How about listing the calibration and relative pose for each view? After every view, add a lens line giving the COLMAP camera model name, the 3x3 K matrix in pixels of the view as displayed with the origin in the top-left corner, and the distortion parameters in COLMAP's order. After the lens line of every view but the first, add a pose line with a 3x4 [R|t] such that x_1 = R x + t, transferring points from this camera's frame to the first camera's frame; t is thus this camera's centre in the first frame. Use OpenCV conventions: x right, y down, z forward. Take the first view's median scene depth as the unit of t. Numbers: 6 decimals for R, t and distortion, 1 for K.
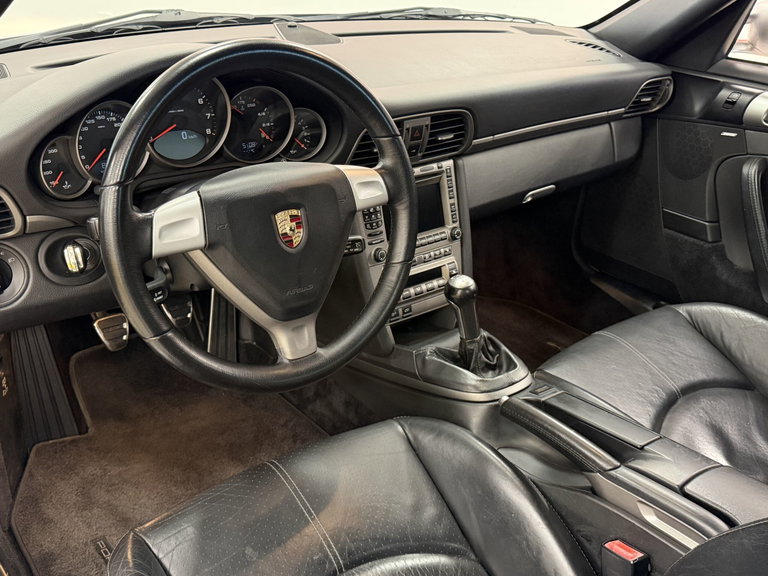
lens RADIAL K [[773.6, 0, 384.0], [0, 773.6, 288.0], [0, 0, 1]] dist [0.171937, -0.400853]
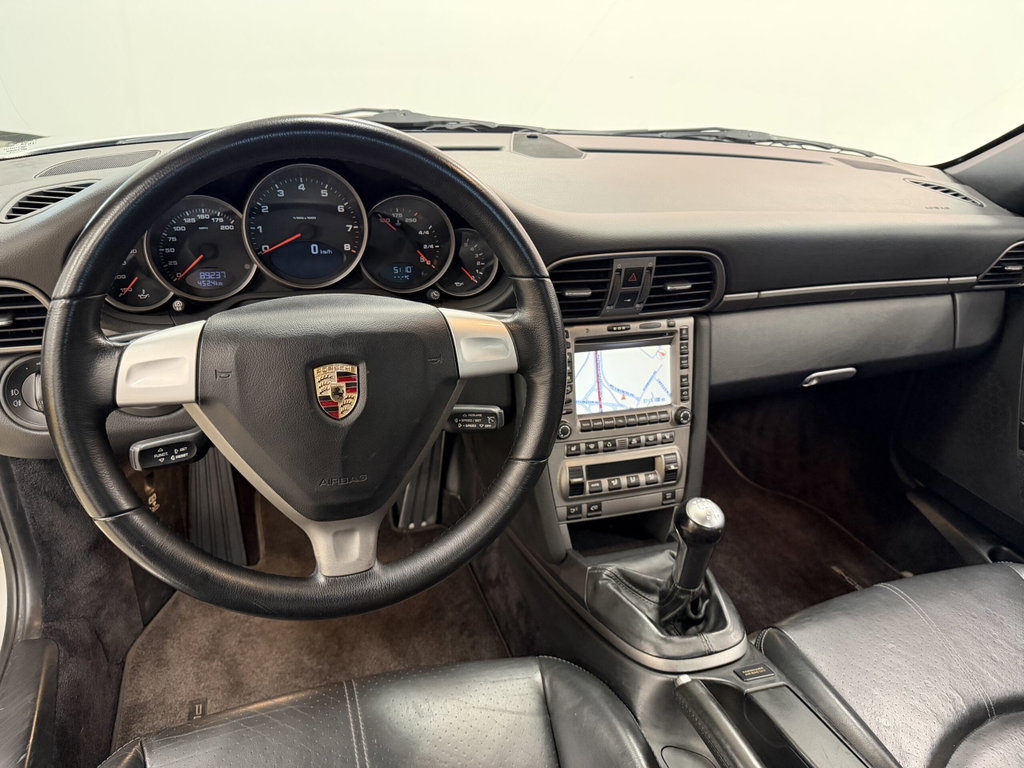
lens RADIAL K [[734.2, 0, 512.2], [0, 734.2, 378.8], [0, 0, 1]] dist [0.094846, -0.155614]
pose [[0.943556, 0.146993, -0.296808, 0.144903], [-0.160140, 0.986885, -0.020334, -0.065987], [0.289926, 0.066717, 0.954721, 0.283105]]
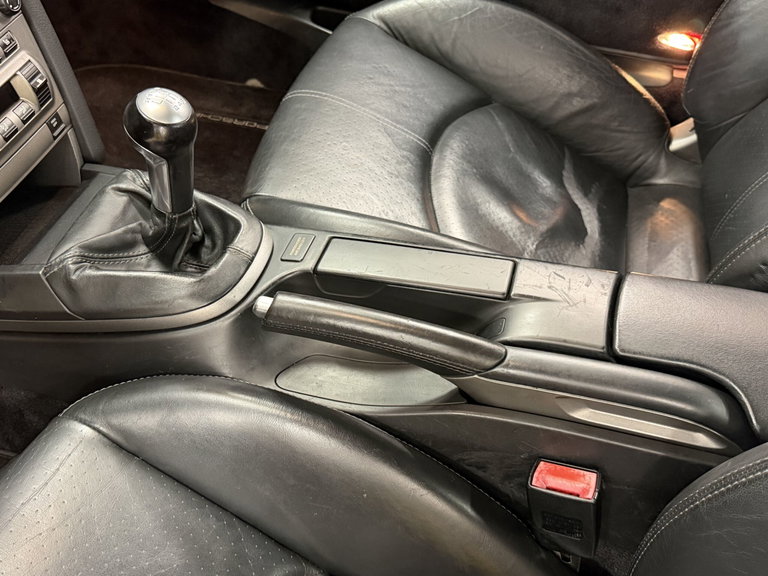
lens RADIAL K [[773.6, 0, 384.0], [0, 773.6, 288.0], [0, 0, 1]] dist [0.171937, -0.400853]
pose [[0.807755, -0.430801, 0.402421, 0.008807], [0.252716, 0.869766, 0.423842, -0.064639], [-0.532604, -0.240662, 0.811428, 0.446451]]
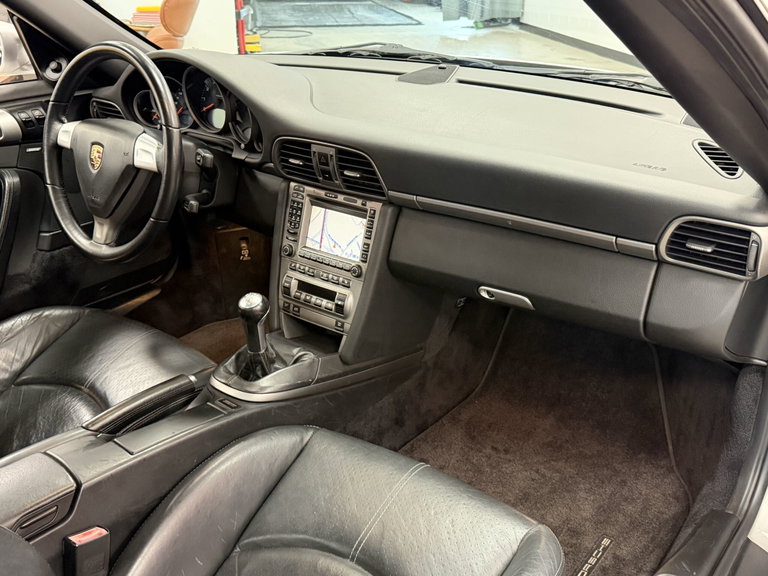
lens RADIAL K [[773.6, 0, 384.0], [0, 773.6, 288.0], [0, 0, 1]] dist [0.171937, -0.400853]
pose [[0.239225, 0.357364, -0.902808, 1.045382], [-0.417821, 0.877204, 0.236514, -0.311772], [0.876468, 0.320632, 0.359164, 0.684428]]
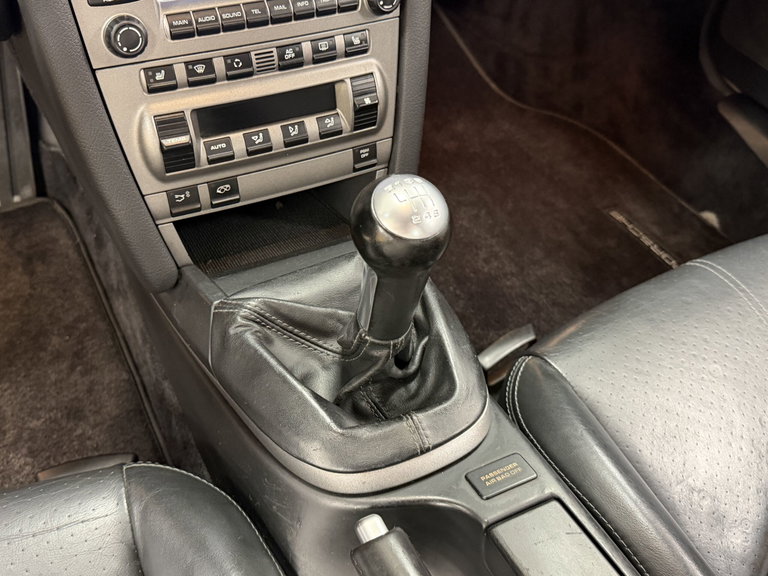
lens RADIAL K [[773.6, 0, 384.0], [0, 773.6, 288.0], [0, 0, 1]] dist [0.171937, -0.400853]
pose [[0.983362, 0.157895, -0.089825, 0.151992], [-0.120022, 0.935900, 0.331189, -0.065281], [0.136361, -0.314898, 0.939279, 0.606364]]
